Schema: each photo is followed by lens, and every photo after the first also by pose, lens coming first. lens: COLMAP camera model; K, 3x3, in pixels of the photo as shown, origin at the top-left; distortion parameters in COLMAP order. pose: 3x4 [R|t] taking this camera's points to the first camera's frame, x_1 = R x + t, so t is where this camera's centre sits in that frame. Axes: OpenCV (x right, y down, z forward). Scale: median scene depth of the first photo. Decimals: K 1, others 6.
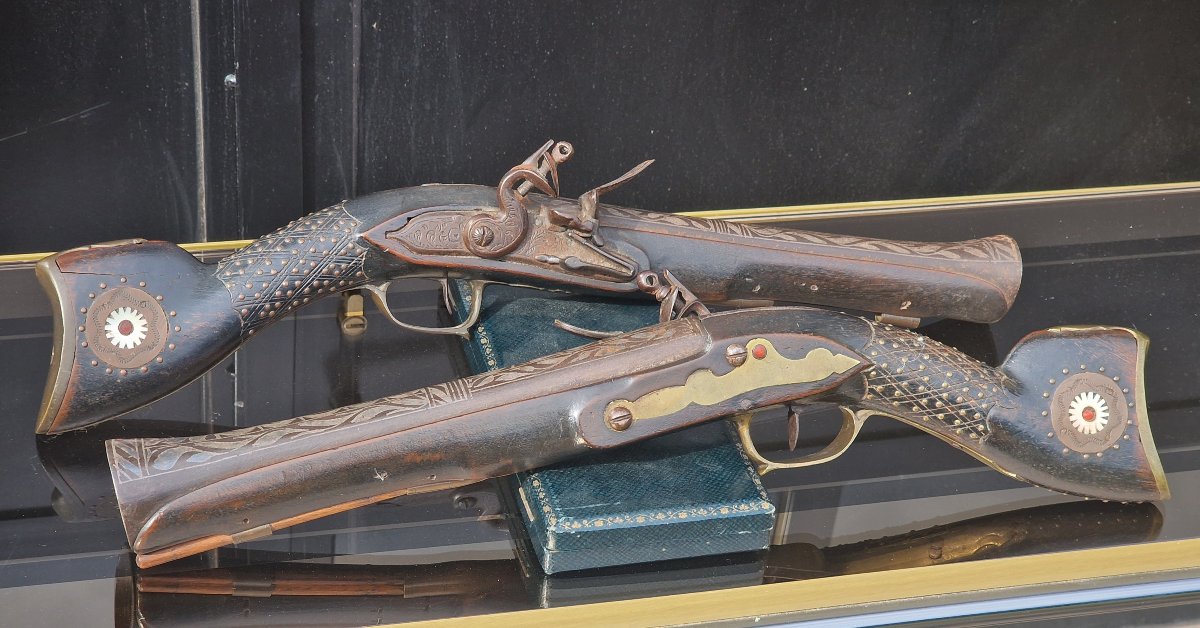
lens RADIAL K [[2446.8, 0, 604.9], [0, 2446.8, 408.8], [0, 0, 1]] dist [0.040940, 0.000000]
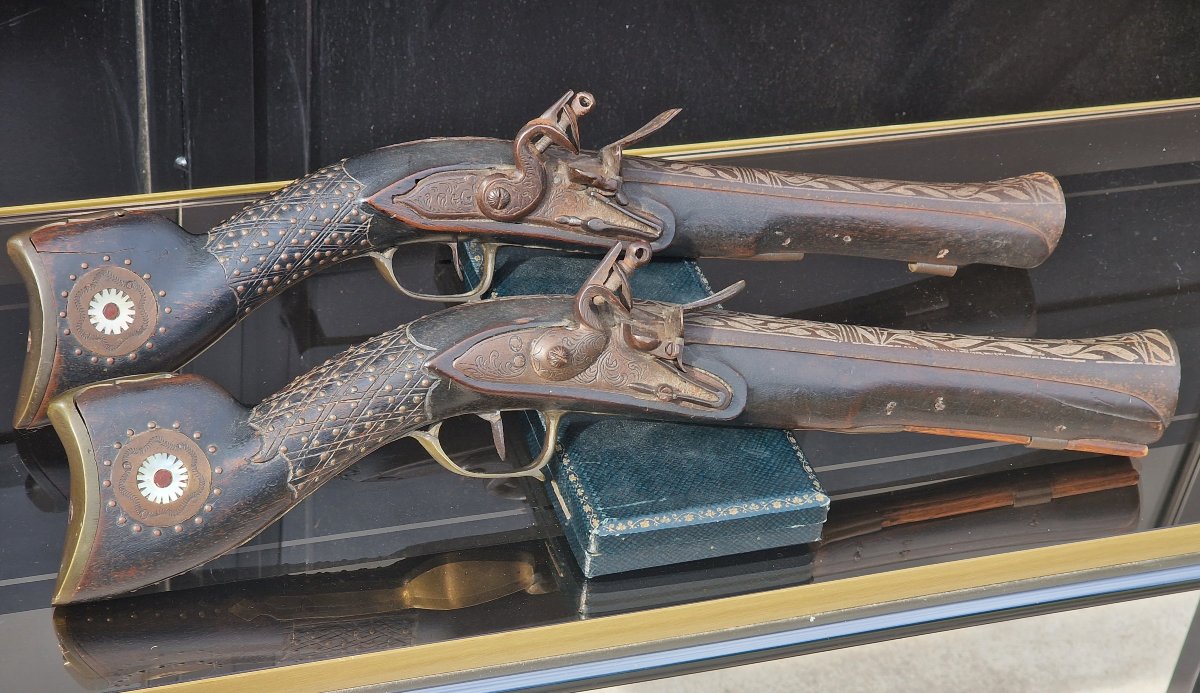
lens RADIAL K [[2483.7, 0, 637.2], [0, 2483.7, 467.0], [0, 0, 1]] dist [0.066519, 0.000000]
pose [[0.997539, -0.022367, 0.066447, -0.061581], [0.015026, 0.993929, 0.108990, -0.070652], [-0.068481, -0.107724, 0.991819, 0.063933]]
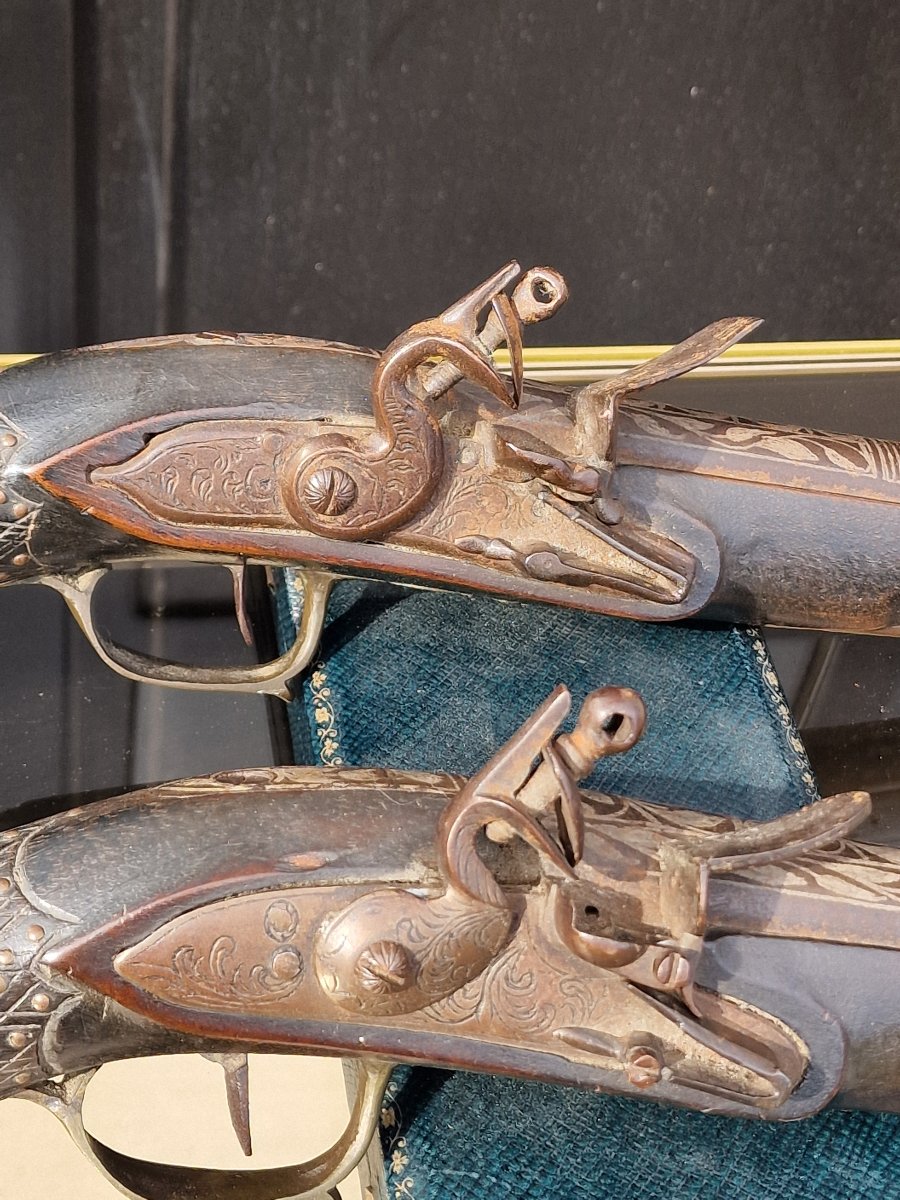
lens RADIAL K [[2336.1, 0, 508.4], [0, 2336.1, 623.4], [0, 0, 1]] dist [0.176003, 0.000000]
pose [[0.997070, 0.076240, -0.006264, -0.015843], [-0.074009, 0.982120, 0.173097, -0.117643], [0.019349, -0.172127, 0.984885, 0.607565]]
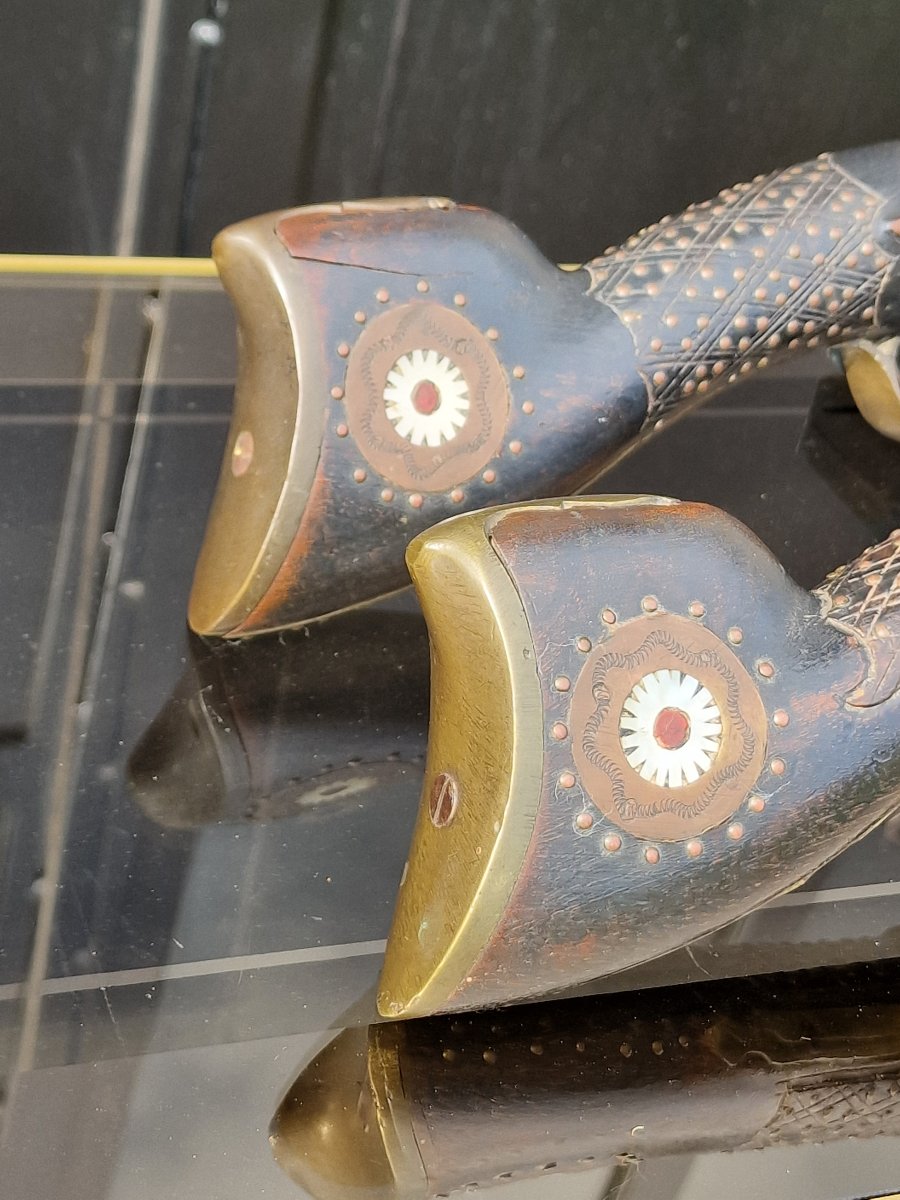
lens RADIAL K [[2336.1, 0, 453.4], [0, 2336.1, 634.0], [0, 0, 1]] dist [0.176003, 0.000000]
pose [[0.982599, 0.033350, 0.182720, -0.255355], [-0.034687, 0.999390, 0.004126, 0.006702], [-0.182470, -0.010392, 0.983156, 0.568785]]
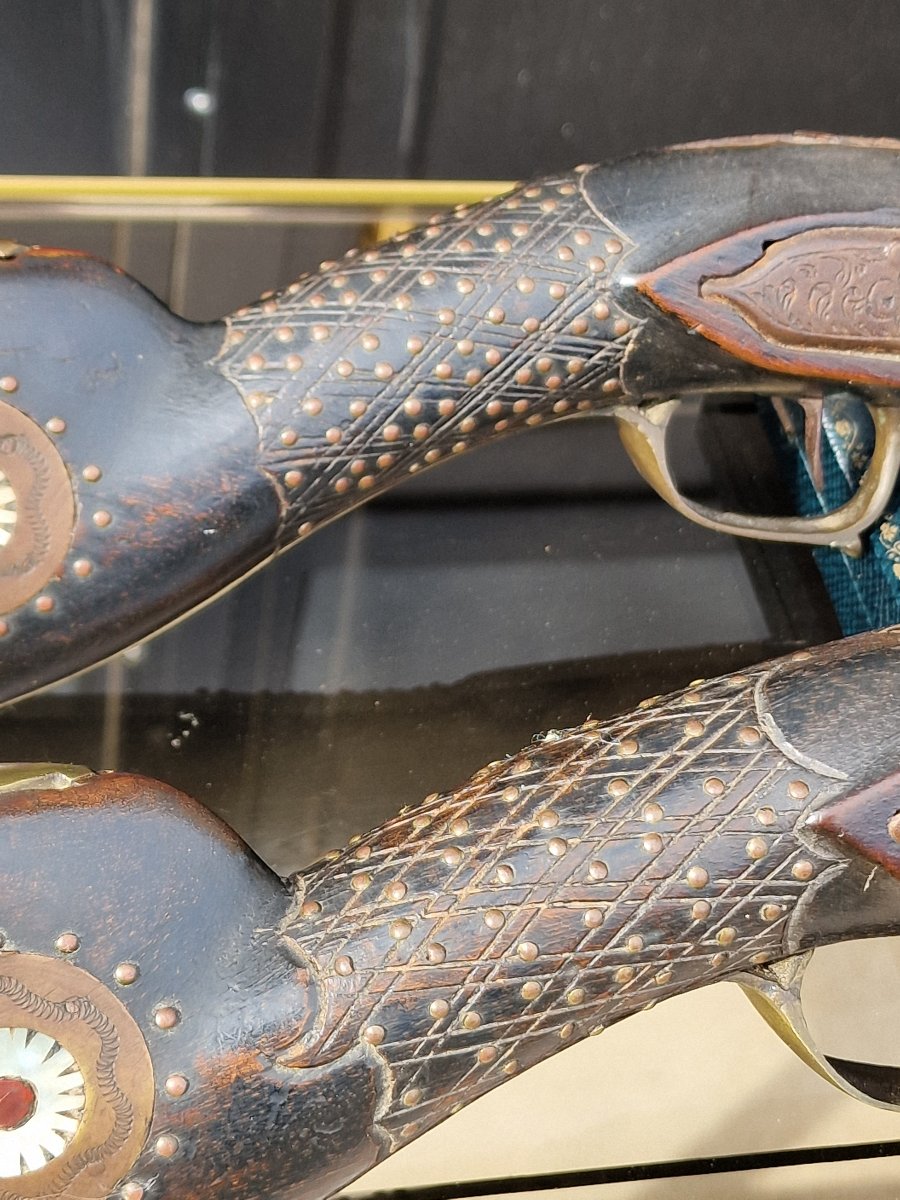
lens RADIAL K [[2336.1, 0, 476.6], [0, 2336.1, 614.4], [0, 0, 1]] dist [0.176003, 0.000000]
pose [[0.995576, 0.092400, 0.017040, -0.121785], [-0.093949, 0.976410, 0.194416, -0.086691], [0.001326, -0.195157, 0.980771, 0.647834]]
